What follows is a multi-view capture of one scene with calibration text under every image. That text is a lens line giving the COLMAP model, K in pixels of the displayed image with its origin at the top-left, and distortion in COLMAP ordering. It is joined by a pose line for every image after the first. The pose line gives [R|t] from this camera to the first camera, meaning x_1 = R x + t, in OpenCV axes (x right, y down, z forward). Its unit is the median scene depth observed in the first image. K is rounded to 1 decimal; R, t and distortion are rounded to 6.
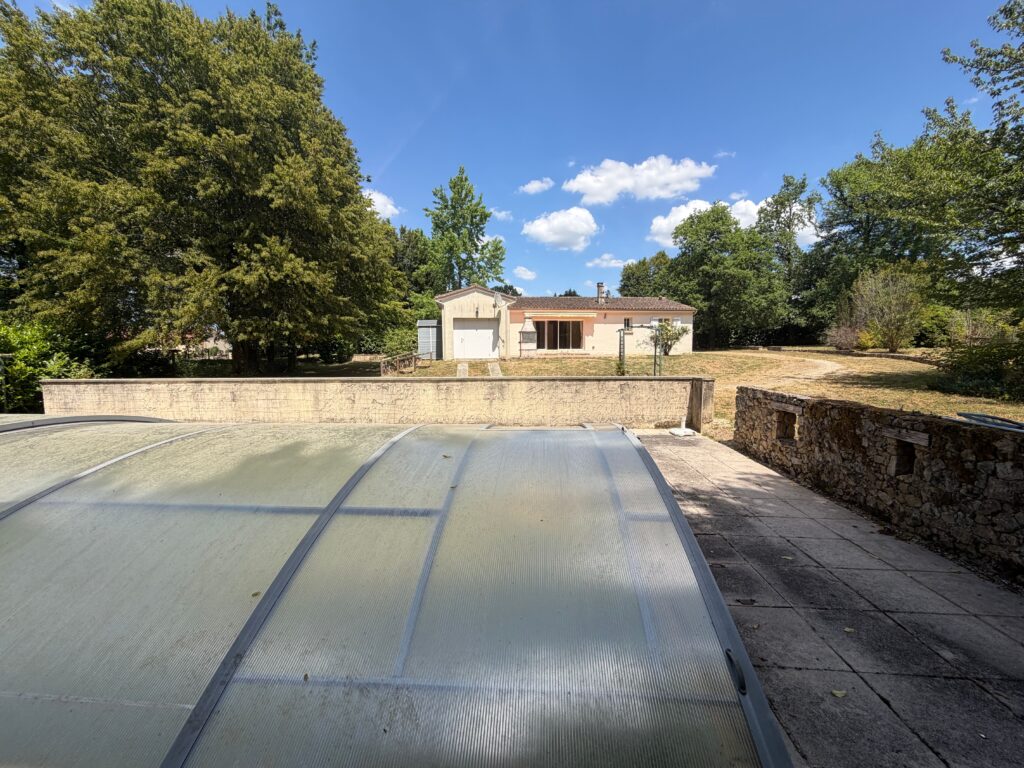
lens RADIAL K [[408.9, 0, 510.8], [0, 408.9, 383.2], [0, 0, 1]] dist [0.001588, 0.000135]
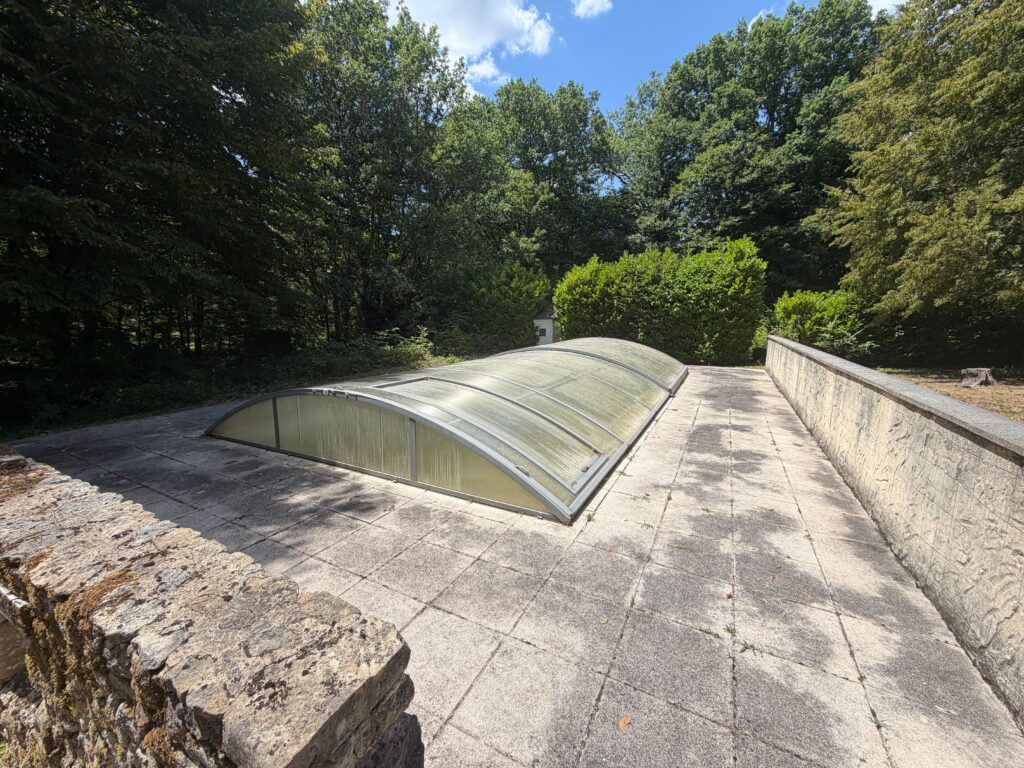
lens RADIAL K [[408.9, 0, 510.8], [0, 408.9, 383.2], [0, 0, 1]] dist [0.001588, 0.000135]
pose [[-0.395139, 0.155523, -0.905360, 0.191172], [-0.061904, 0.978816, 0.195159, -0.027837], [0.916533, 0.133161, -0.377141, 0.315064]]
